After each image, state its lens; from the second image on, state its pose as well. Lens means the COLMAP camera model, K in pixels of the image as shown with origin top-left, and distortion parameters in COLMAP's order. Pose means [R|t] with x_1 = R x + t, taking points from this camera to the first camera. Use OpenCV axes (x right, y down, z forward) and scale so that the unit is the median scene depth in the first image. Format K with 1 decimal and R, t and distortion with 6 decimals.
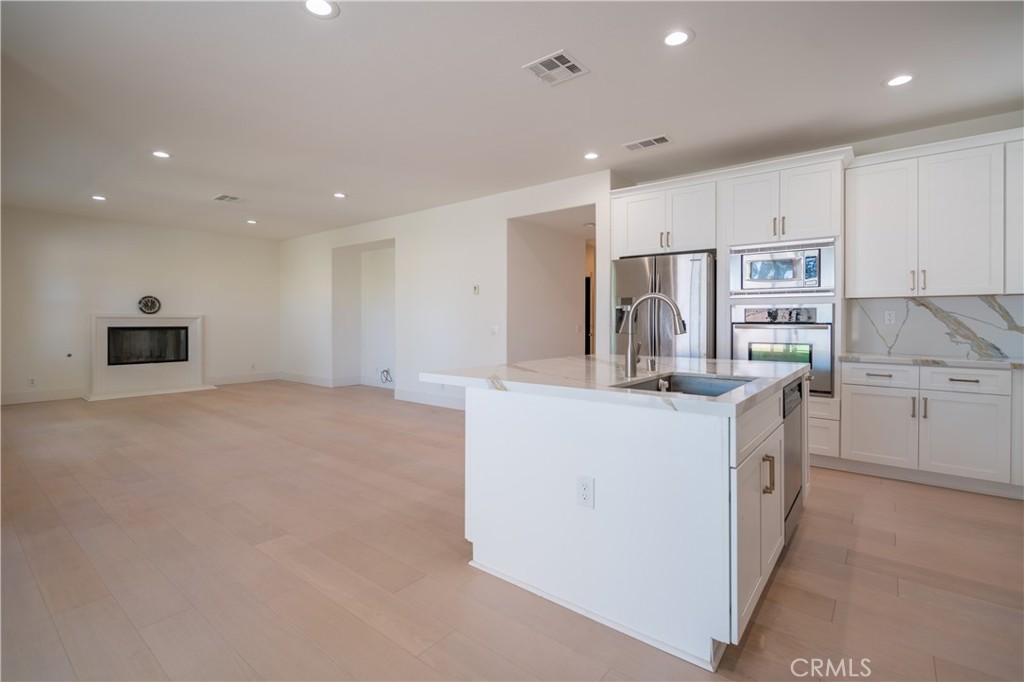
lens RADIAL K [[479.7, 0, 517.3], [0, 479.7, 325.7], [0, 0, 1]] dist [-0.007924, 0.001087]
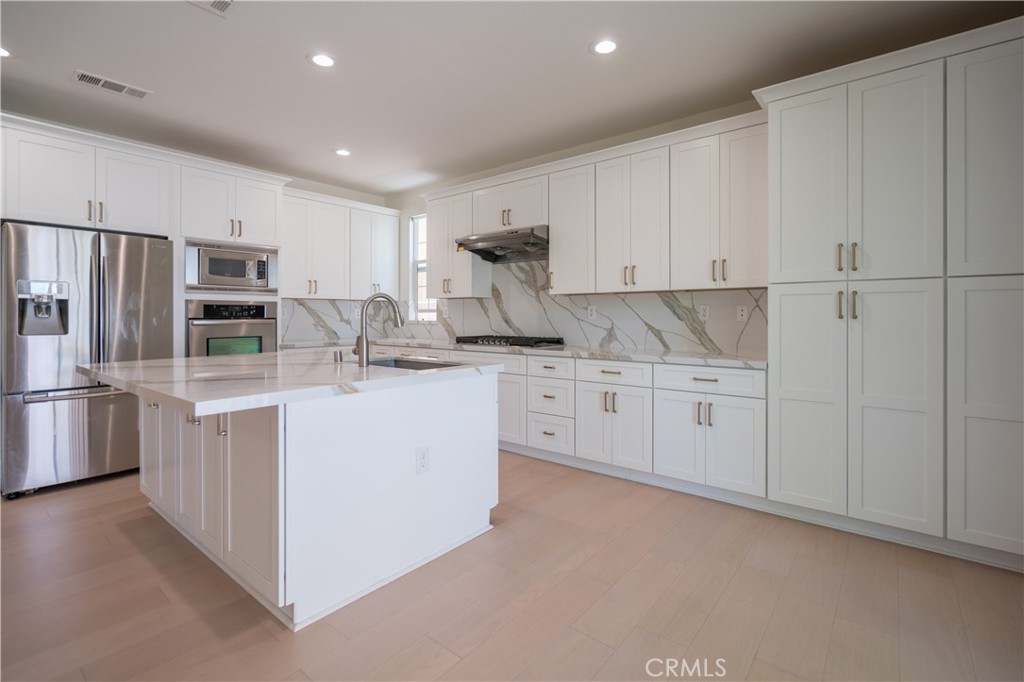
lens RADIAL K [[479.7, 0, 499.5], [0, 479.7, 315.5], [0, 0, 1]] dist [-0.007924, 0.001087]
pose [[0.008509, 0.000085, 0.999964, -0.573093], [0.009611, 0.999954, -0.000167, -0.005765], [-0.999918, 0.009612, 0.008508, 0.435347]]
